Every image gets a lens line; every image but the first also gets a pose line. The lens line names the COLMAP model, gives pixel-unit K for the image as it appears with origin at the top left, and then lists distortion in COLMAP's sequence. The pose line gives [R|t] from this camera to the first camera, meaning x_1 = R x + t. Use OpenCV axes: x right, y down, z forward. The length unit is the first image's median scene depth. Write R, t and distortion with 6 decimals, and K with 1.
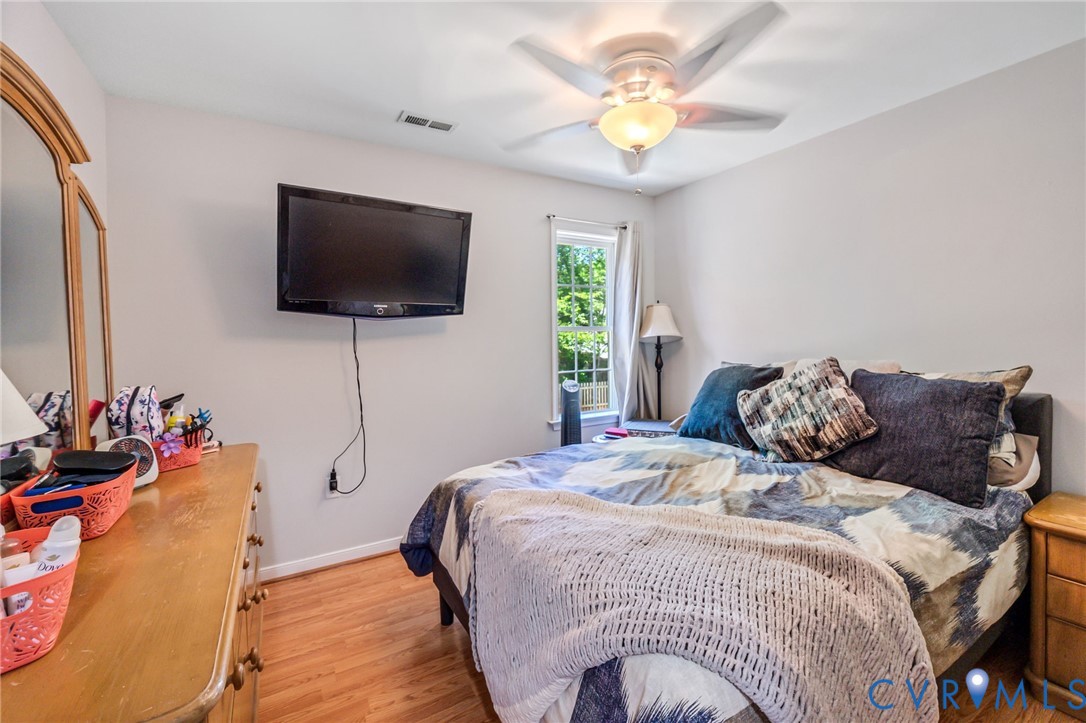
lens RADIAL K [[464.1, 0, 543.8], [0, 464.1, 350.7], [0, 0, 1]] dist [-0.000922, -0.000121]
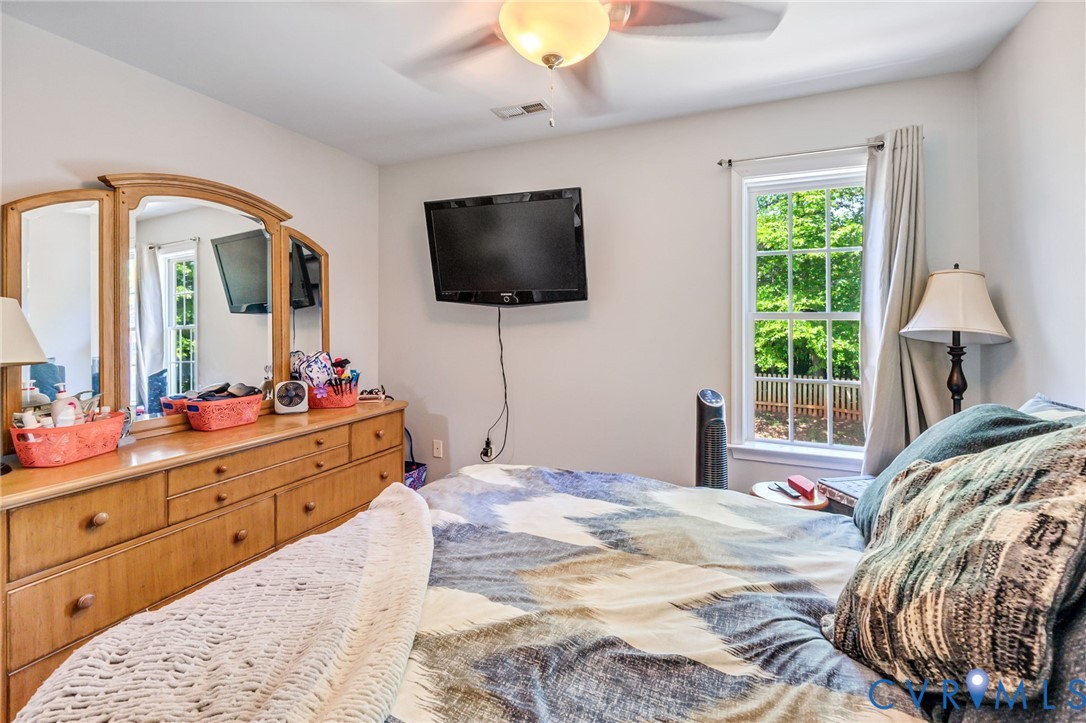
lens RADIAL K [[467.1, 0, 542.4], [0, 467.1, 326.3], [0, 0, 1]] dist [-0.001178, -0.000195]
pose [[0.586226, 0.024347, -0.809782, 0.582296], [-0.039118, 0.999233, 0.001725, -0.028545], [0.809203, 0.030666, 0.586729, 0.449395]]
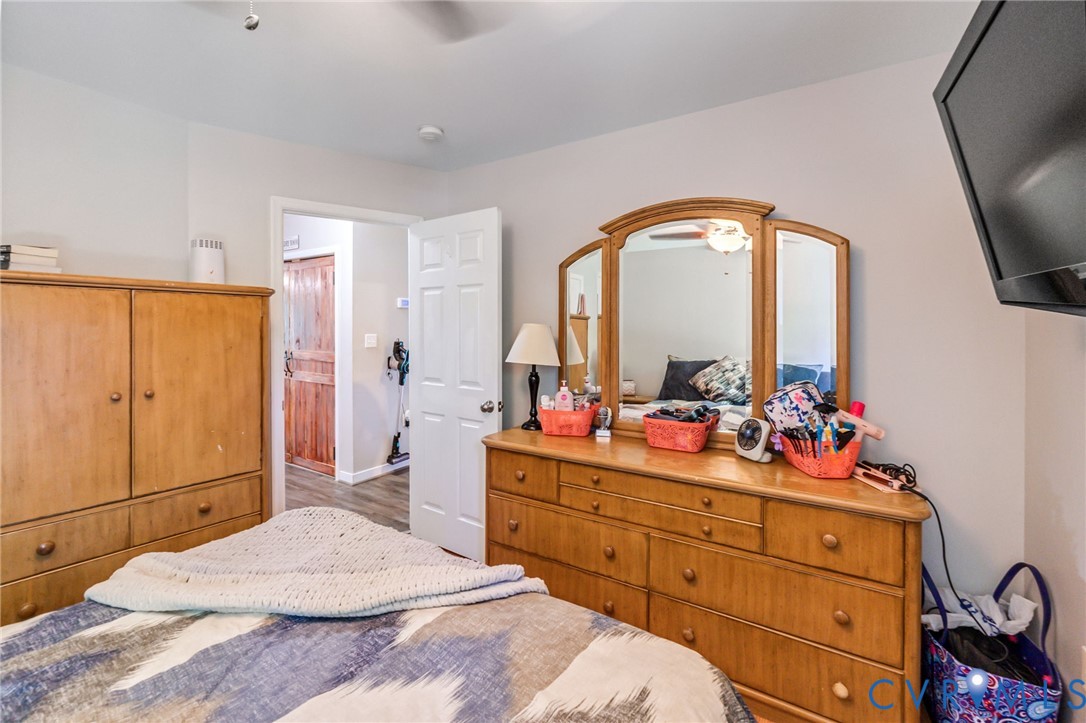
lens RADIAL K [[467.1, 0, 542.4], [0, 467.1, 326.3], [0, 0, 1]] dist [-0.001178, -0.000195]
pose [[-0.901039, 0.022409, -0.433158, 0.111841], [0.003691, 0.999025, 0.044004, -0.078431], [0.433722, 0.038050, -0.900243, 1.154627]]
